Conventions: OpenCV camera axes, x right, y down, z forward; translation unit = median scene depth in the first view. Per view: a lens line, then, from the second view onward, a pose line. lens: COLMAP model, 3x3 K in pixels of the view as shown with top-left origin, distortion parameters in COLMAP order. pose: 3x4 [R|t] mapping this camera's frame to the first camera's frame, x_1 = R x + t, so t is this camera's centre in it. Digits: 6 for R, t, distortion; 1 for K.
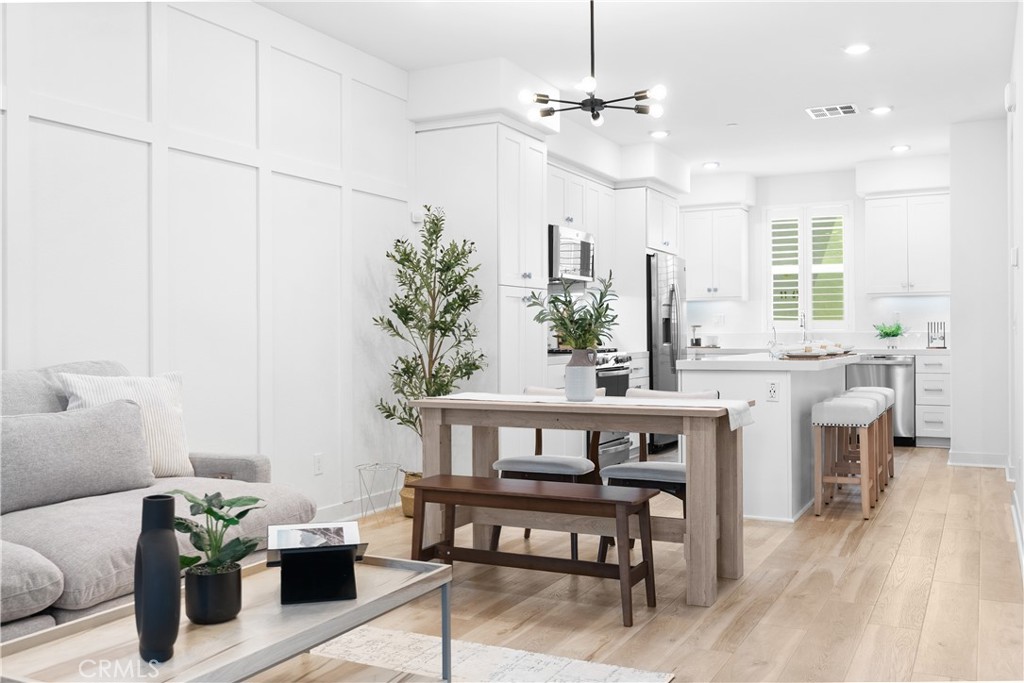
lens RADIAL K [[935.6, 0, 513.3], [0, 935.6, 332.6], [0, 0, 1]] dist [0.016782, 0.001005]
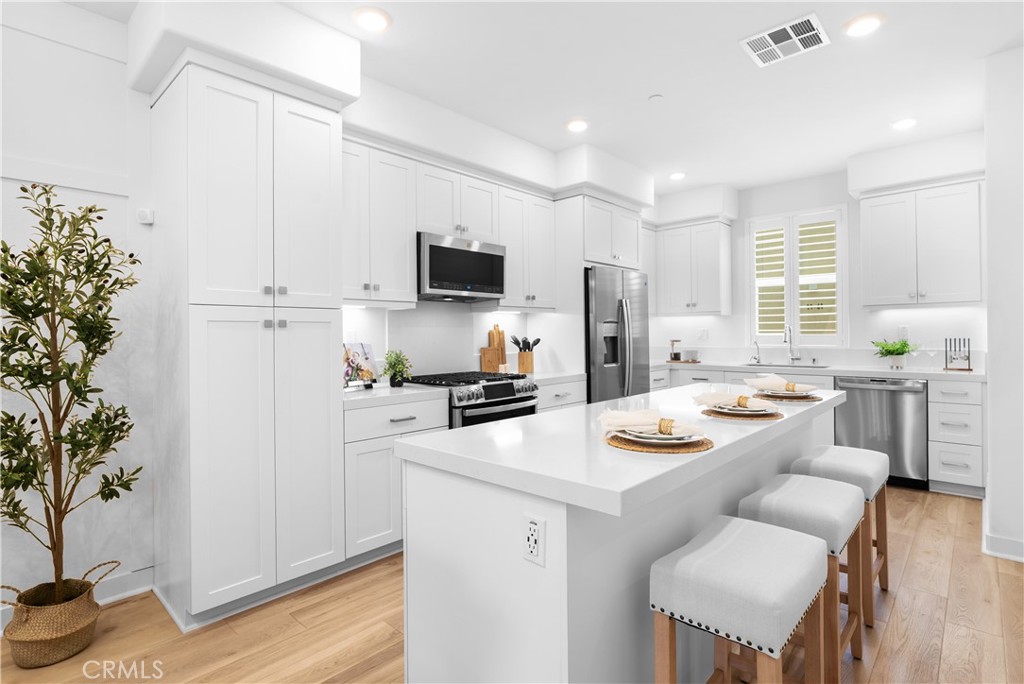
lens RADIAL K [[509.3, 0, 515.4], [0, 509.3, 332.4], [0, 0, 1]] dist [-0.002928, 0.000240]
pose [[0.961535, -0.004916, -0.274639, 0.324310], [0.005238, 0.999986, 0.000441, -0.031014], [0.274633, -0.001862, 0.961547, 0.753247]]
